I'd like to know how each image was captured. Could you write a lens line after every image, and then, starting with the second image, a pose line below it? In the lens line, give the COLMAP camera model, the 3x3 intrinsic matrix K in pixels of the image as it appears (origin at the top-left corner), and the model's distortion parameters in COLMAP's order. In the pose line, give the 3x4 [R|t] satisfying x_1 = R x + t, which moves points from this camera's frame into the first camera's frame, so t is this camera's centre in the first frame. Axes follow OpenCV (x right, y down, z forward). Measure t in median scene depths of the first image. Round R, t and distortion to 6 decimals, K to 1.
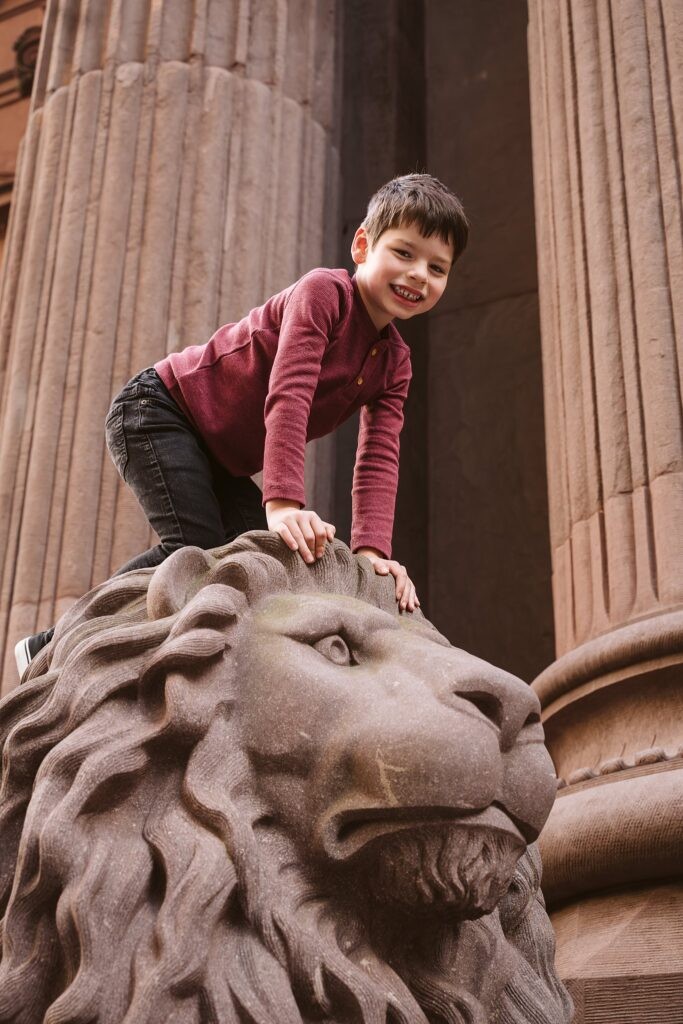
lens RADIAL K [[1489.2, 0, 342.1], [0, 1489.2, 509.9], [0, 0, 1]] dist [-0.015115, 0.000000]
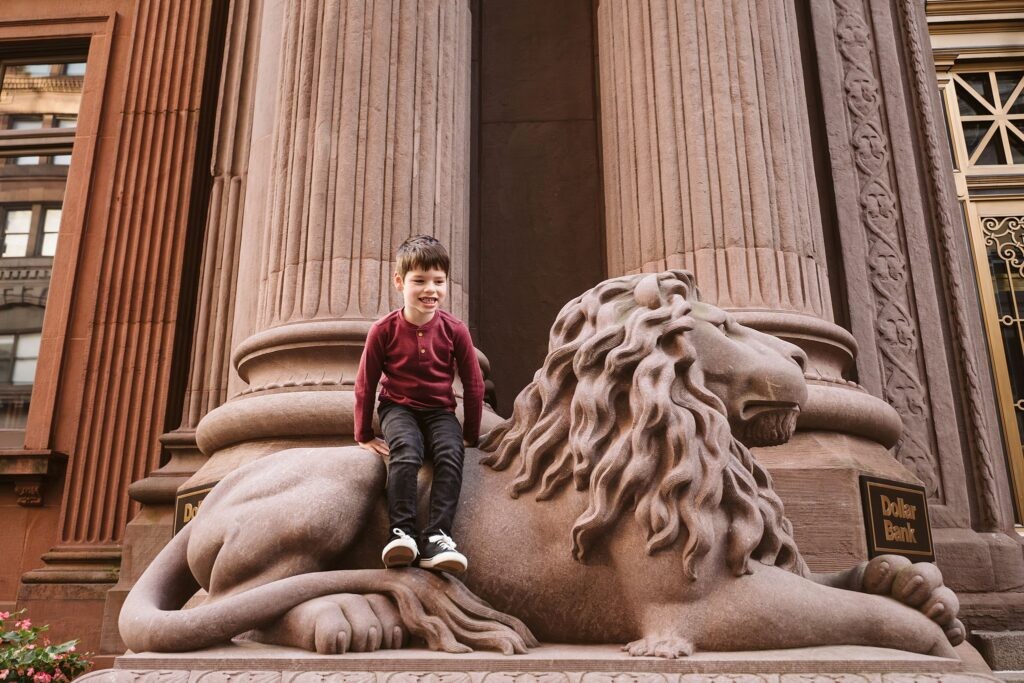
lens RADIAL K [[857.8, 0, 509.1], [0, 857.8, 342.5], [0, 0, 1]] dist [-0.001607, -0.025598]
pose [[0.911326, 0.098918, 0.399624, -0.439997], [-0.160968, 0.979045, 0.124741, 0.000188], [-0.378911, -0.178006, 0.908152, -0.045102]]
